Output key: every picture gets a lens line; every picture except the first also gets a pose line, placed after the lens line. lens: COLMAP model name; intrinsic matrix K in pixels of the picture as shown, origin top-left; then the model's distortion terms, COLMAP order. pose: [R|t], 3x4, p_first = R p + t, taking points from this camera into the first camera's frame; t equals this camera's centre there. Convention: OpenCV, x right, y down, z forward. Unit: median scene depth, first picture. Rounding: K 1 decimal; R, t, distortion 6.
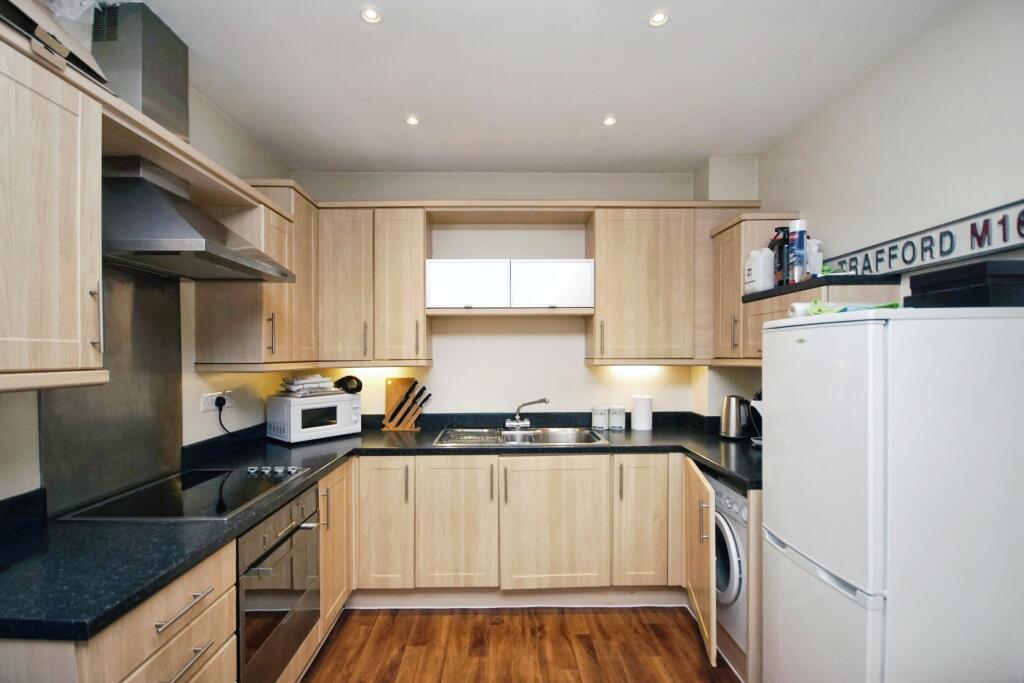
lens RADIAL K [[458.2, 0, 516.2], [0, 458.2, 346.0], [0, 0, 1]] dist [-0.019670, -0.001085]
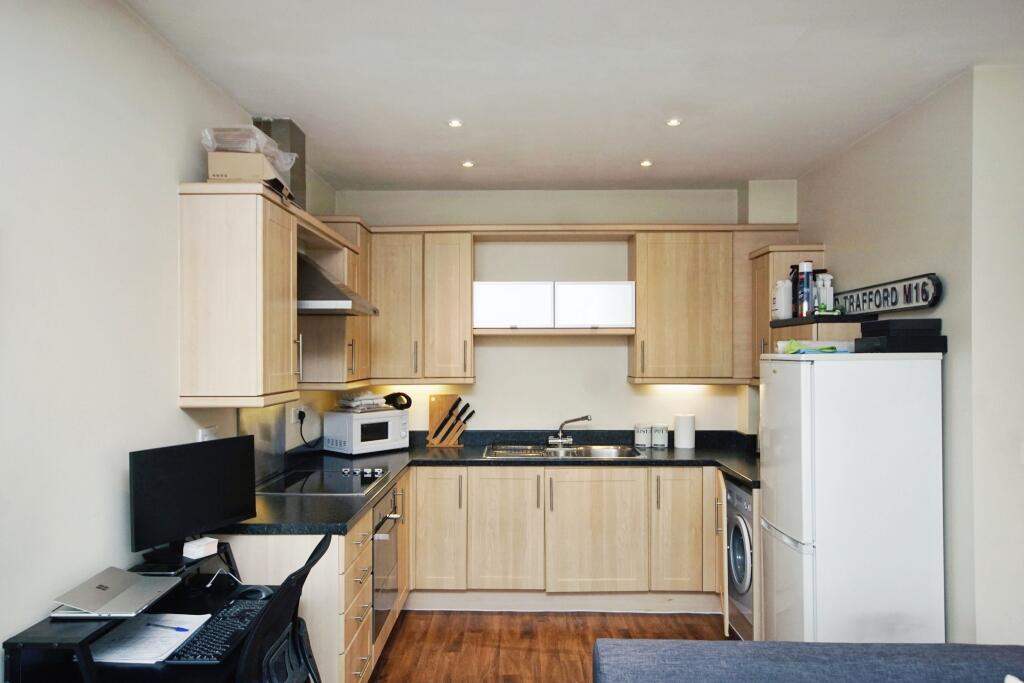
lens RADIAL K [[700.5, 0, 509.6], [0, 700.5, 328.6], [0, 0, 1]] dist [-0.002707, -0.000518]
pose [[0.998704, 0.001019, -0.050890, -0.034315], [-0.002072, 0.999785, -0.020644, -0.051659], [0.050858, 0.020722, 0.998491, -0.626225]]
